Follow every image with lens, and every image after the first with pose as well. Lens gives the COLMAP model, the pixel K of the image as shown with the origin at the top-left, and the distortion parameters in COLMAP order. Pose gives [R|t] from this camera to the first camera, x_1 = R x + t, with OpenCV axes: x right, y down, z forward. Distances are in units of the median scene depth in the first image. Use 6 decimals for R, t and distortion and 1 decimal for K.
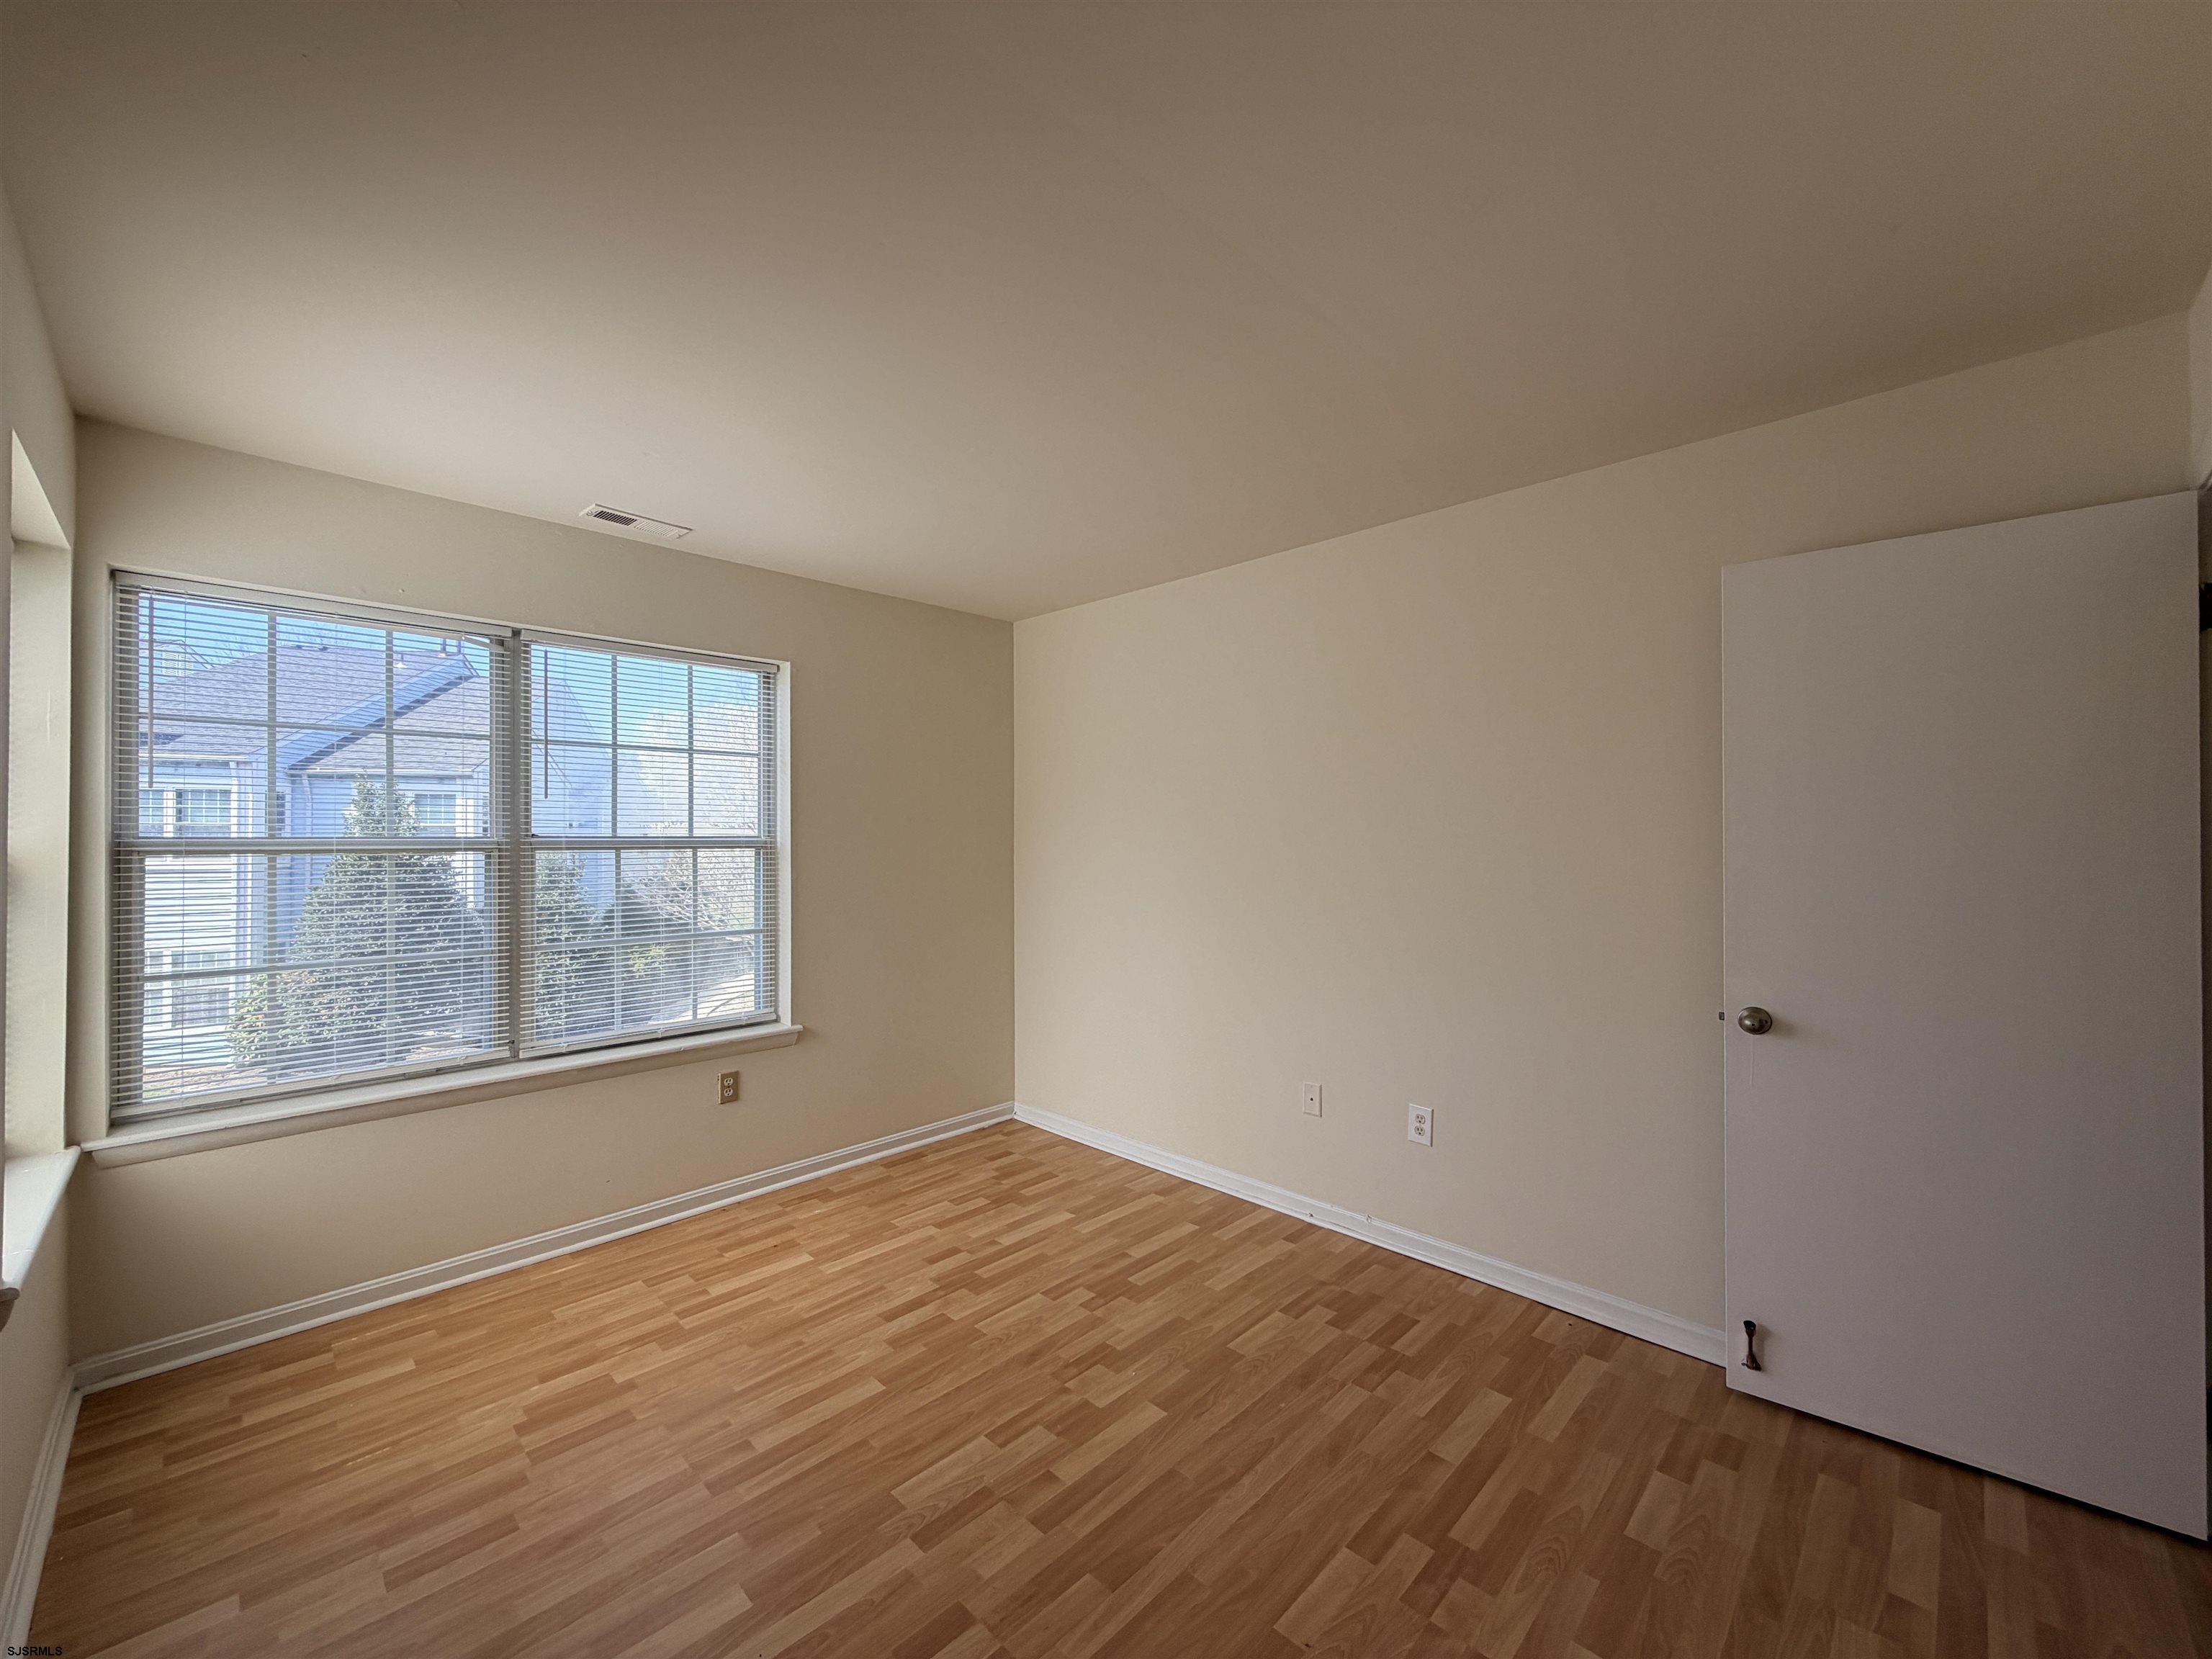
lens RADIAL K [[878.2, 0, 1130.3], [0, 878.2, 820.8], [0, 0, 1]] dist [-0.000052, 0.000333]
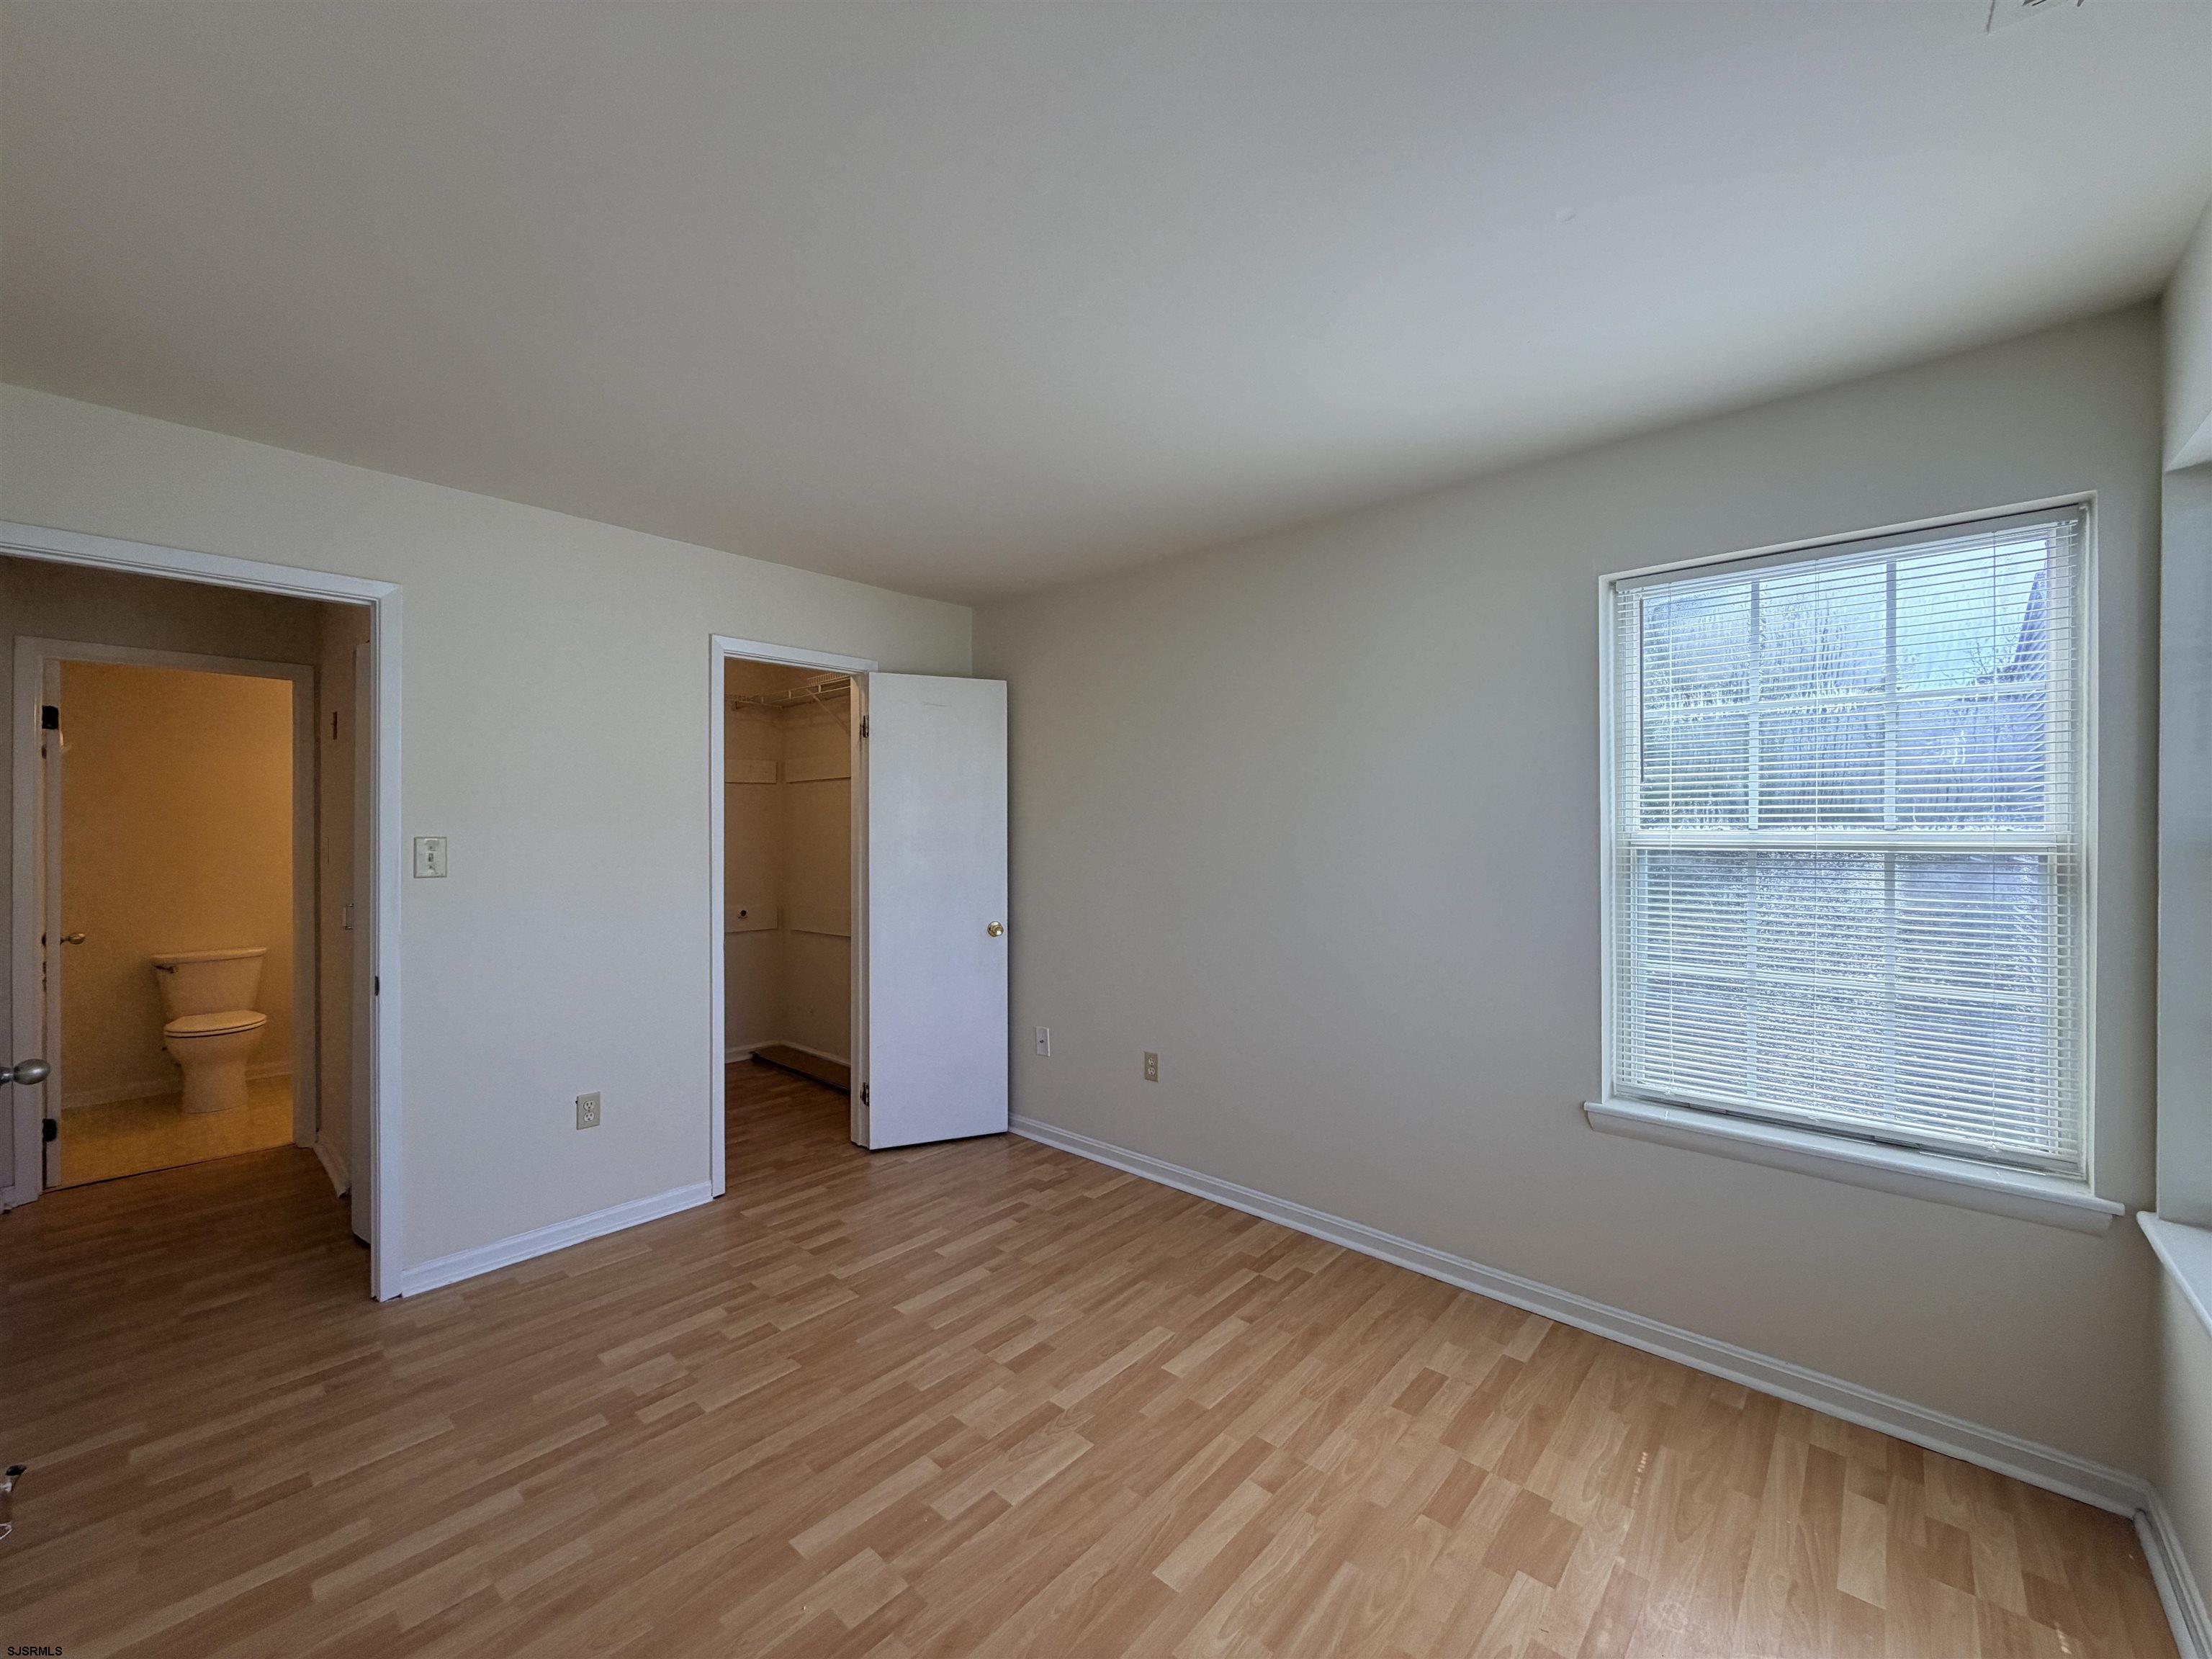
lens RADIAL K [[878.2, 0, 1131.2], [0, 878.2, 822.9], [0, 0, 1]] dist [-0.000052, 0.000333]
pose [[-0.999113, 0.001422, -0.042083, -0.202525], [0.002562, 0.999631, -0.027034, 0.025756], [0.042029, -0.027117, -0.998748, 1.548838]]
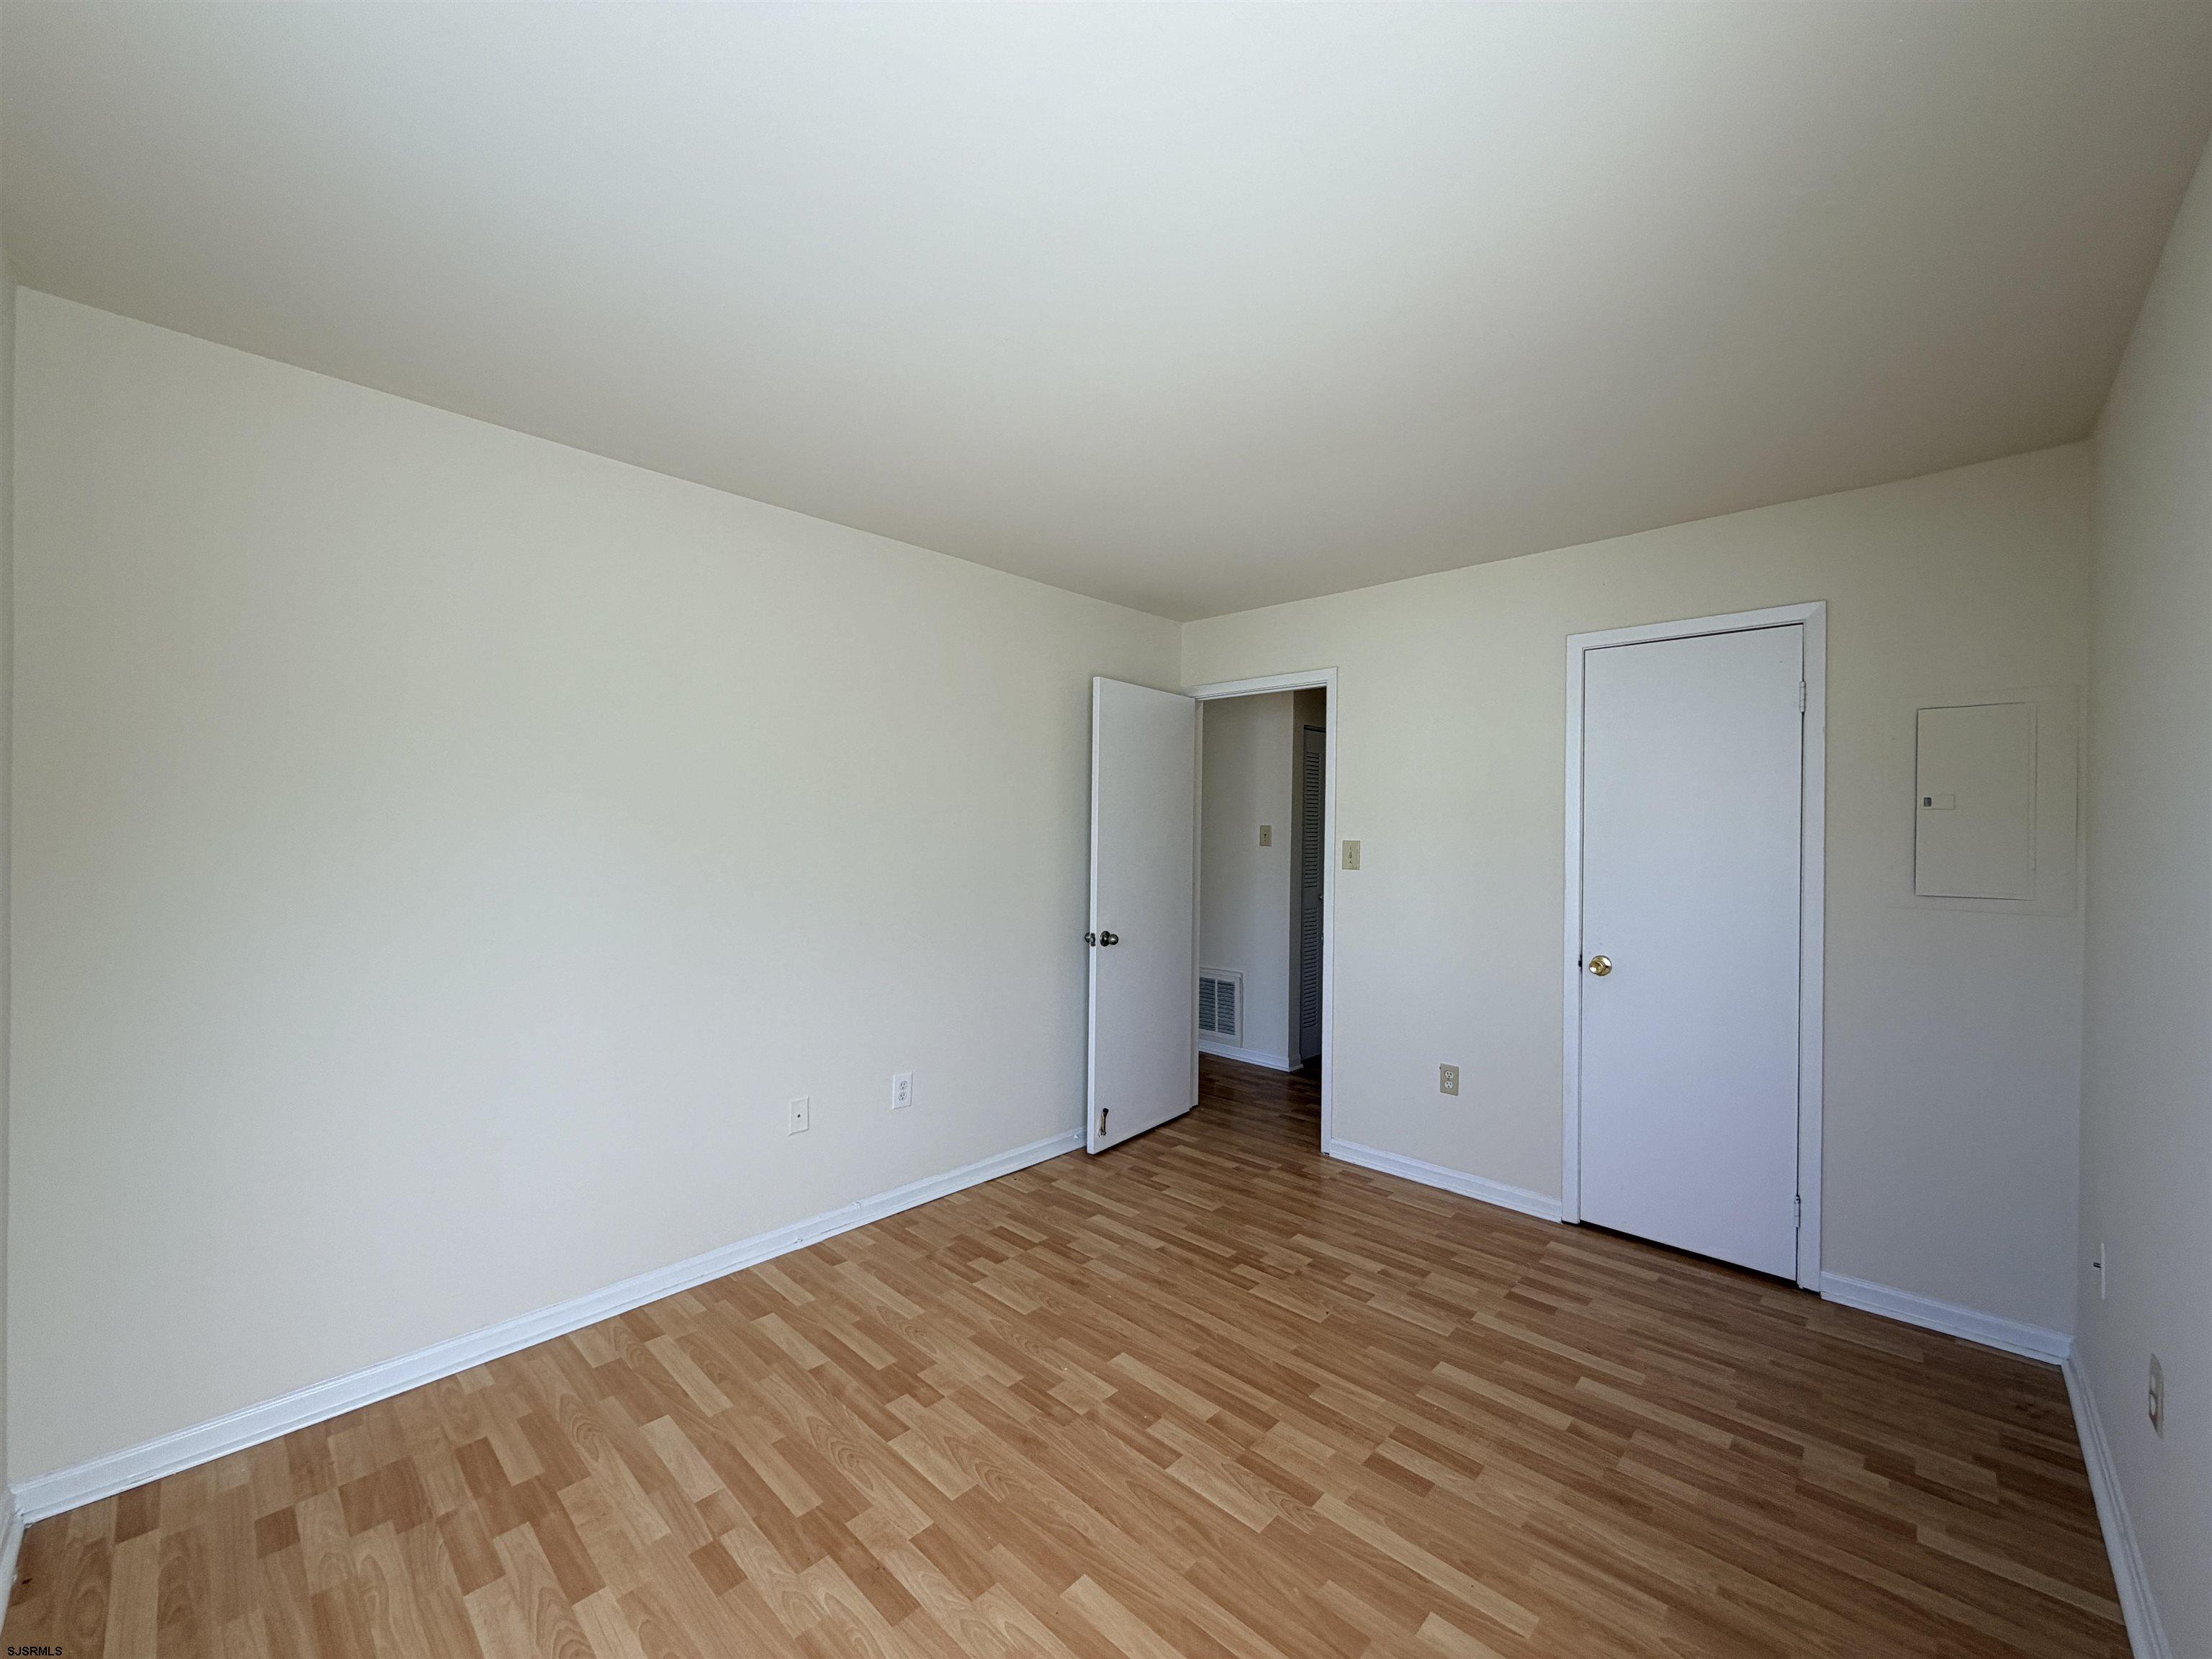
lens RADIAL K [[878.2, 0, 1076.7], [0, 878.2, 818.7], [0, 0, 1]] dist [-0.000052, 0.000333]
pose [[0.012005, 0.013591, 0.999836, -0.912985], [-0.029956, 0.999464, -0.013226, 0.008927], [-0.999479, -0.029793, 0.012406, 0.894325]]
